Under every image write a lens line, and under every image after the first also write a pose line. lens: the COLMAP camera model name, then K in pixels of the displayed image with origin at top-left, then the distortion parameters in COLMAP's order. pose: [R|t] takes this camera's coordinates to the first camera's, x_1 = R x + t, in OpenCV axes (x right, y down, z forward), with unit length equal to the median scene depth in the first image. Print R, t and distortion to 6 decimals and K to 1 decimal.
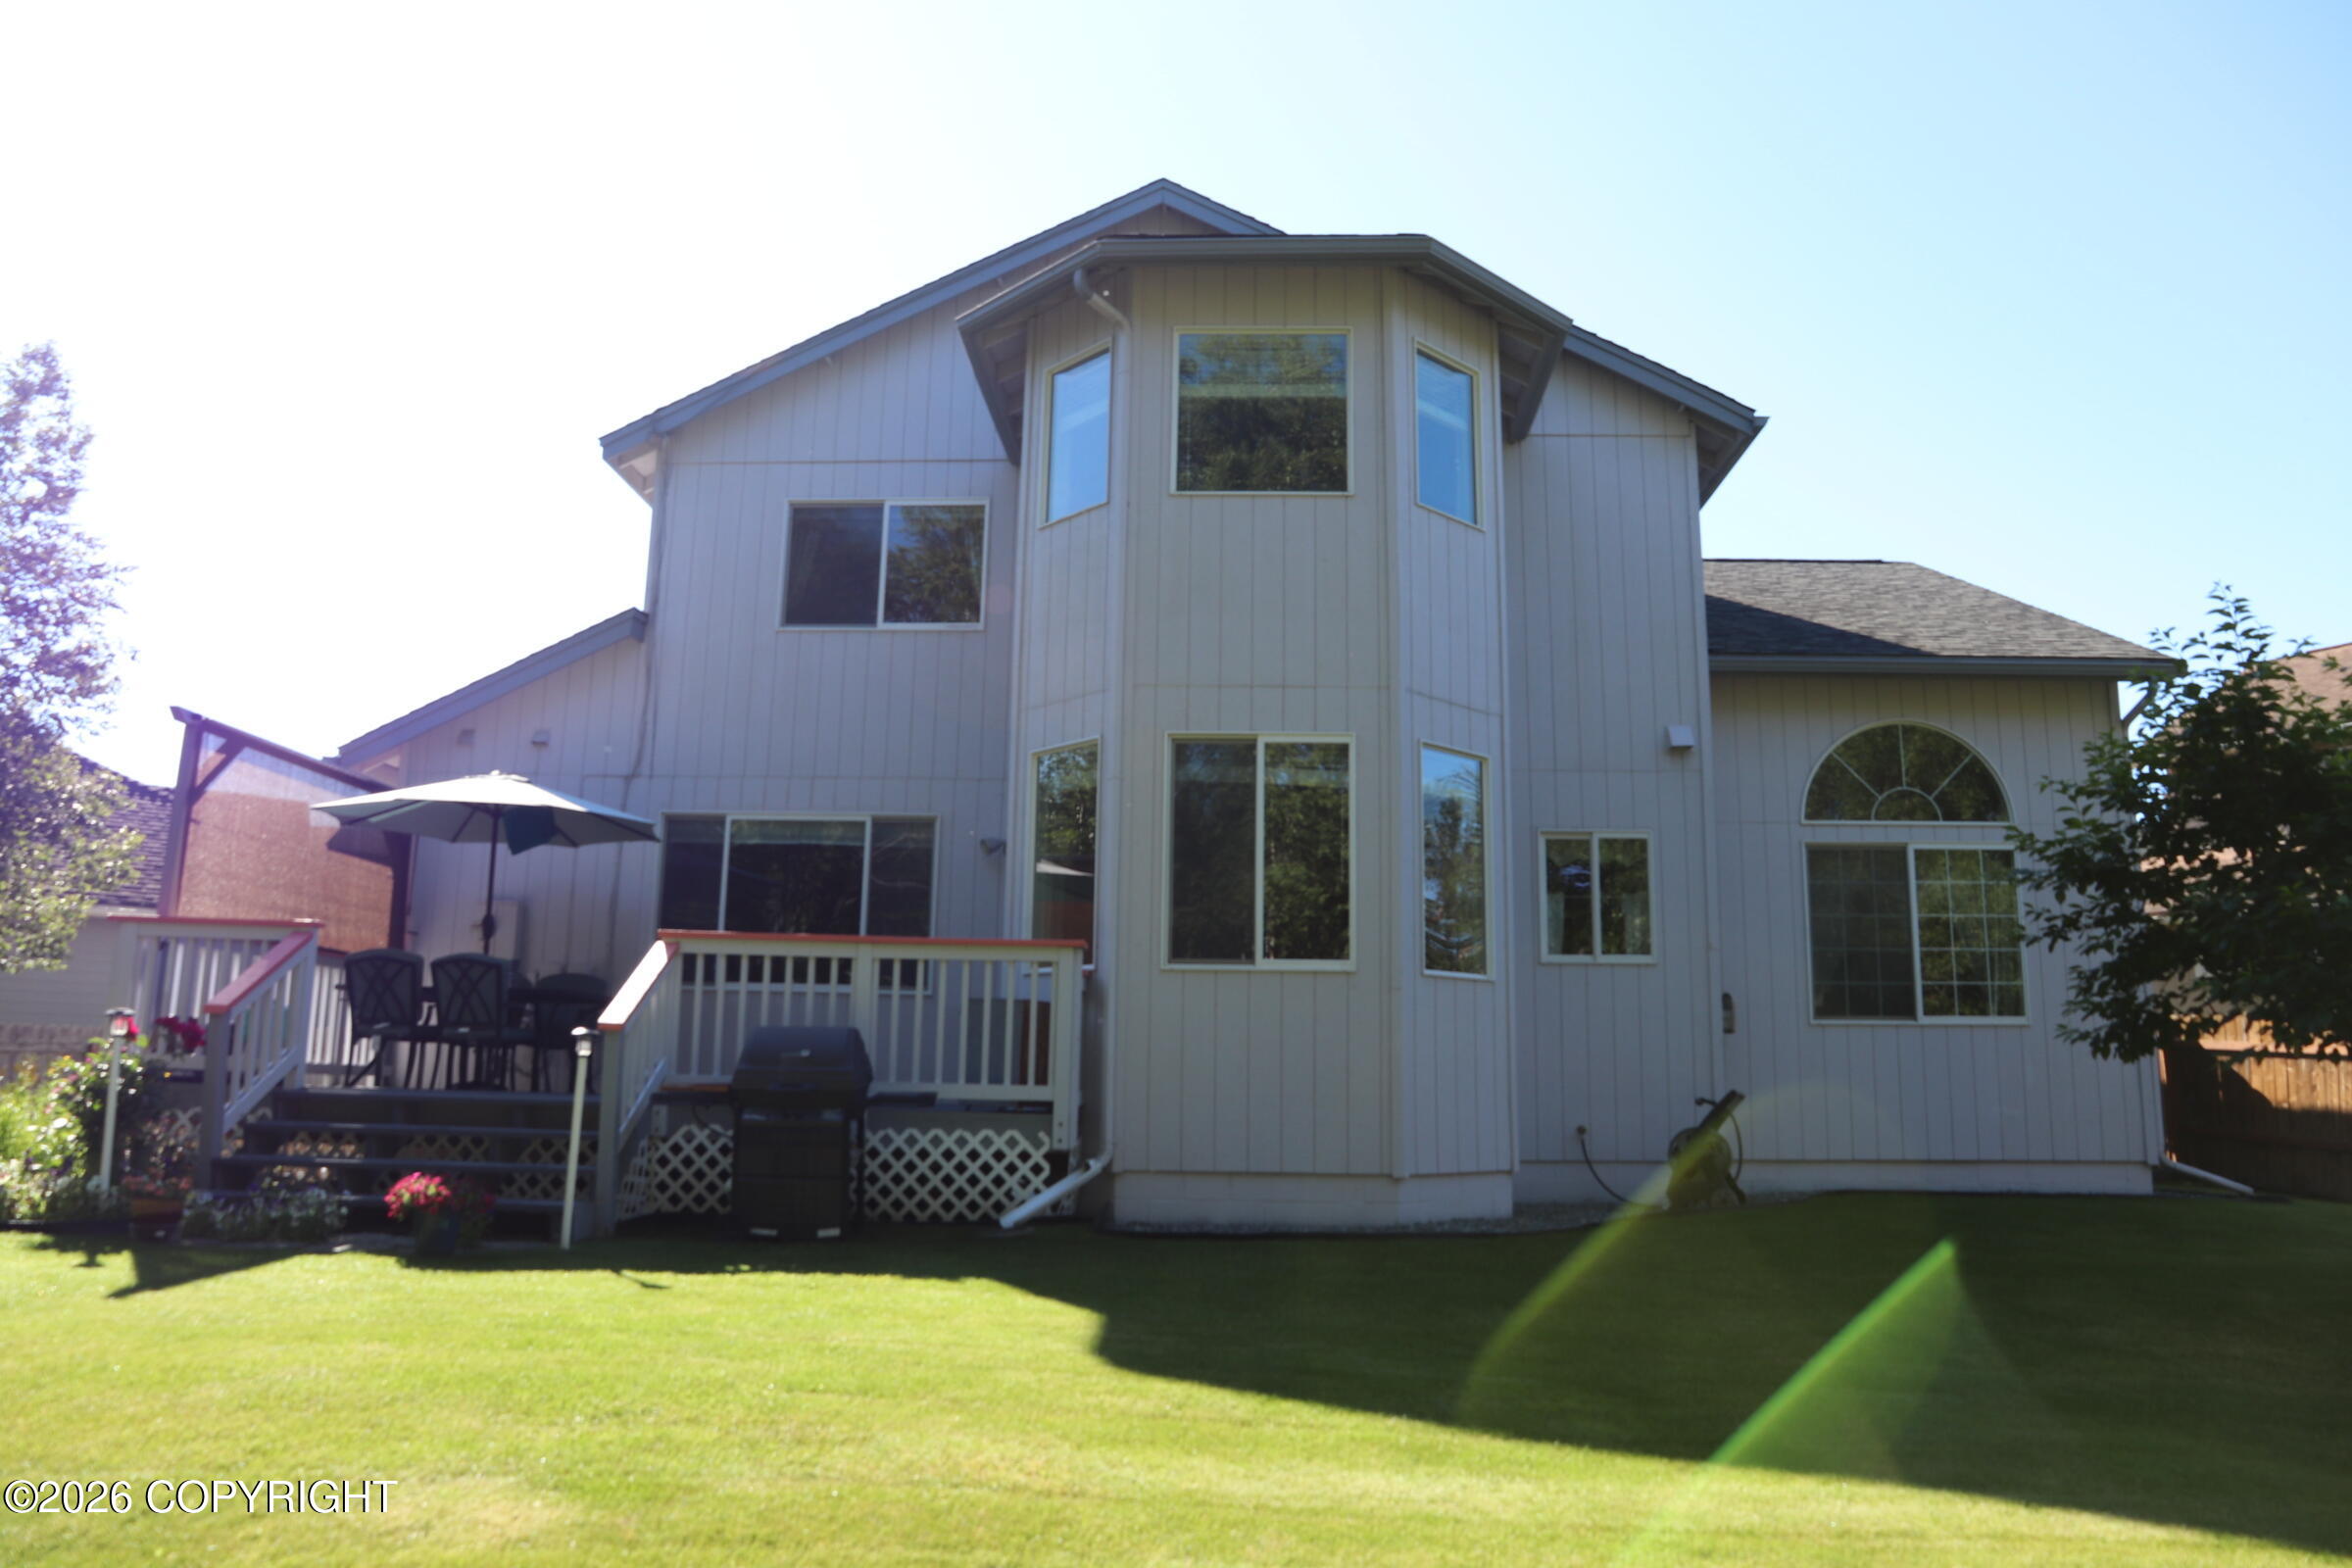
lens RADIAL K [[1619.9, 0, 1176.0], [0, 1619.9, 784.0], [0, 0, 1]] dist [-0.121874, 0.086720]
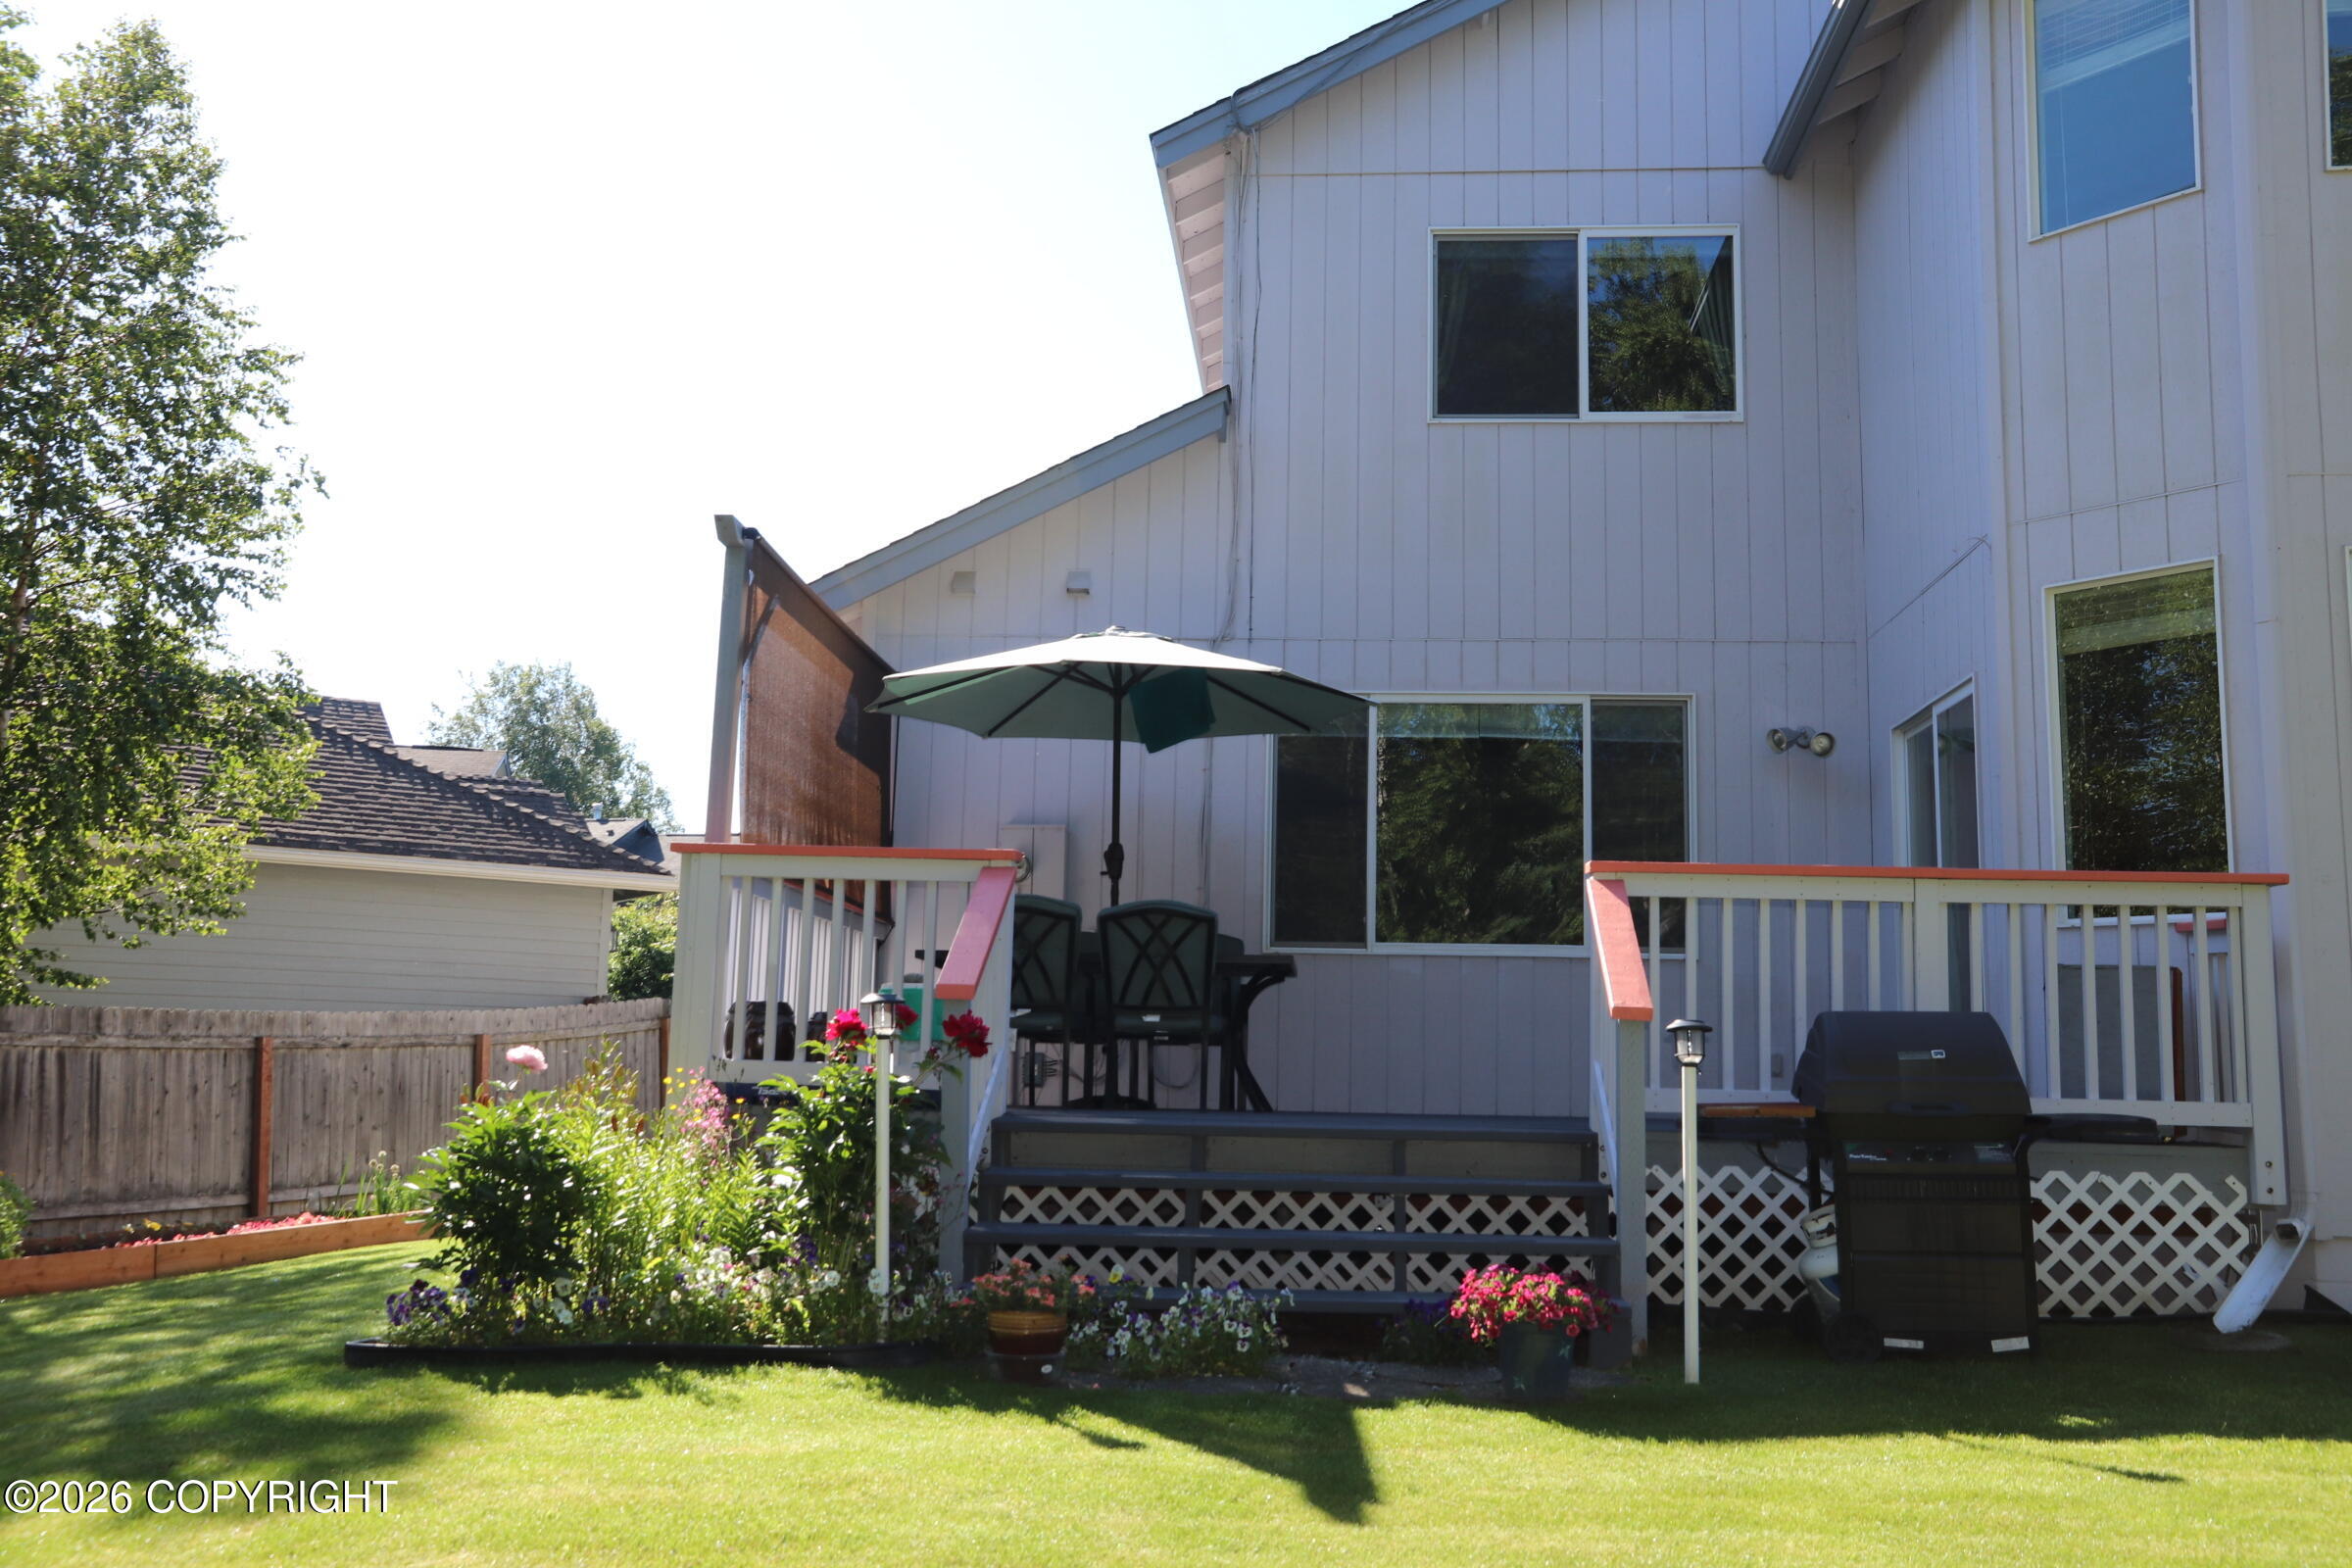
lens RADIAL K [[2053.5, 0, 1176.0], [0, 2053.5, 784.0], [0, 0, 1]] dist [-0.079279, 0.181413]
pose [[0.999326, -0.000425, -0.036707, -0.368045], [0.002023, 0.999051, 0.043507, 0.020574], [0.036653, -0.043552, 0.998379, 0.149708]]
